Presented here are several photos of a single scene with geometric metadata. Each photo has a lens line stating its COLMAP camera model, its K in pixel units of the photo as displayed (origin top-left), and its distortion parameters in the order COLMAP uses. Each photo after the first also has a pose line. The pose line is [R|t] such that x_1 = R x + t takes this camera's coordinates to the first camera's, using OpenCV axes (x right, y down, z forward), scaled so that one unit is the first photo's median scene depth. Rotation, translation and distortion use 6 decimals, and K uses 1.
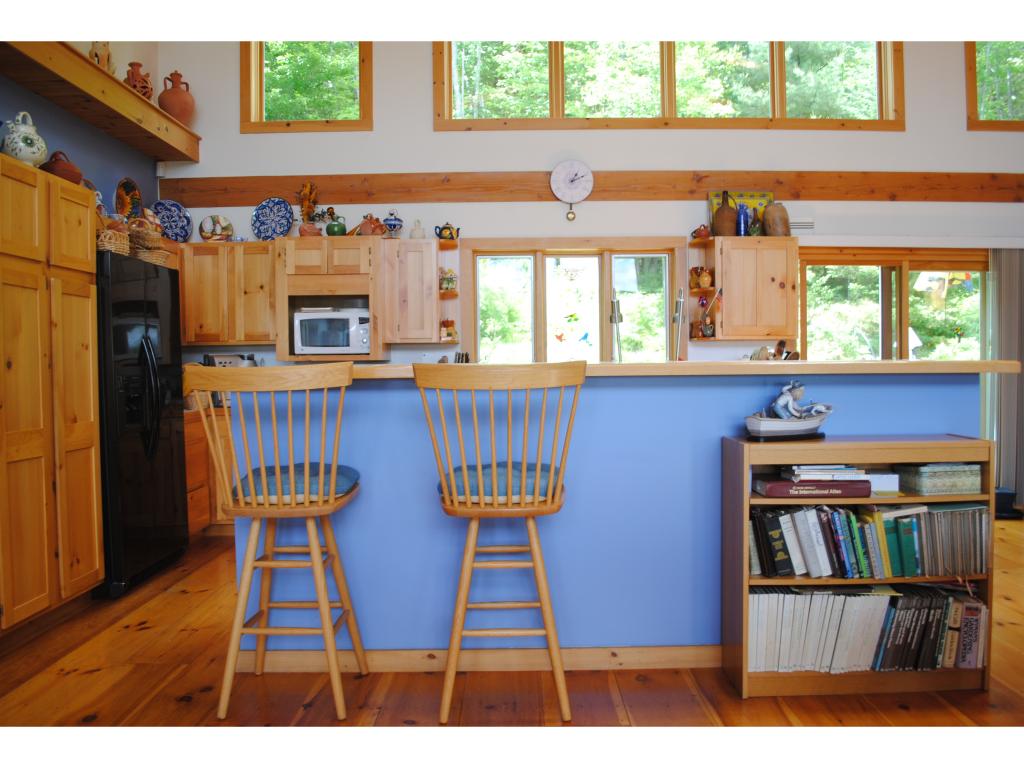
lens RADIAL K [[808.1, 0, 509.5], [0, 808.1, 381.6], [0, 0, 1]] dist [-0.069778, -0.003559]
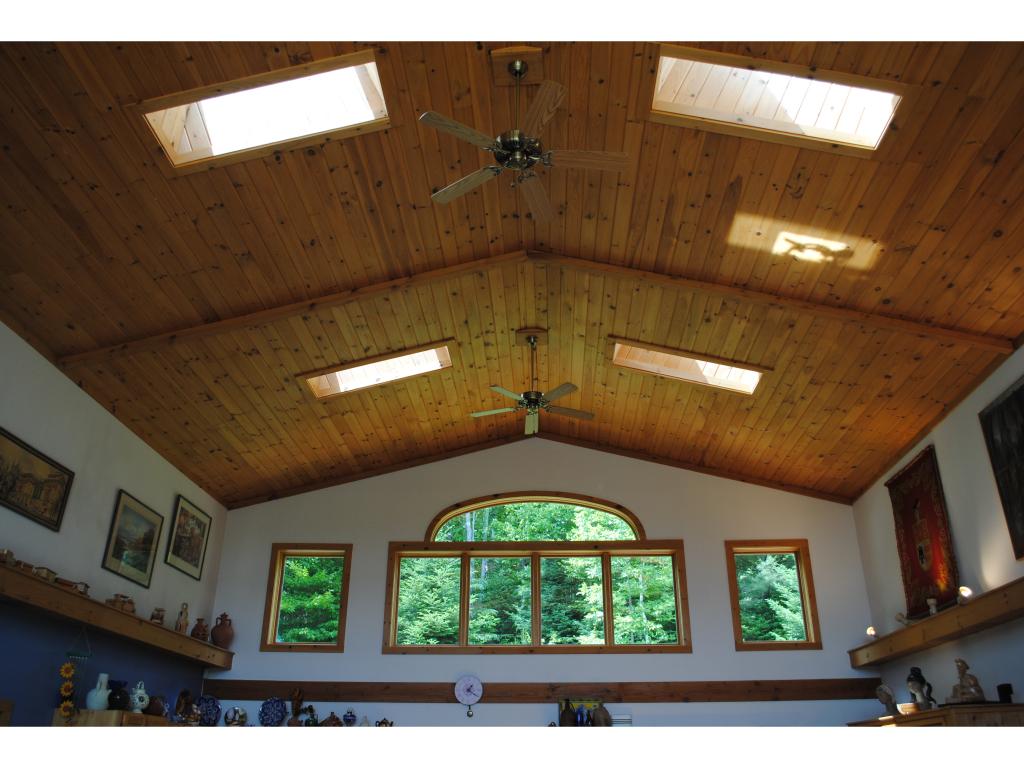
lens RADIAL K [[808.1, 0, 516.1], [0, 808.1, 385.4], [0, 0, 1]] dist [-0.069778, -0.003559]
pose [[0.999310, -0.001450, -0.037120, 0.226063], [-0.015576, 0.890798, -0.454132, -0.075747], [0.033725, 0.454397, 0.890161, -0.618351]]
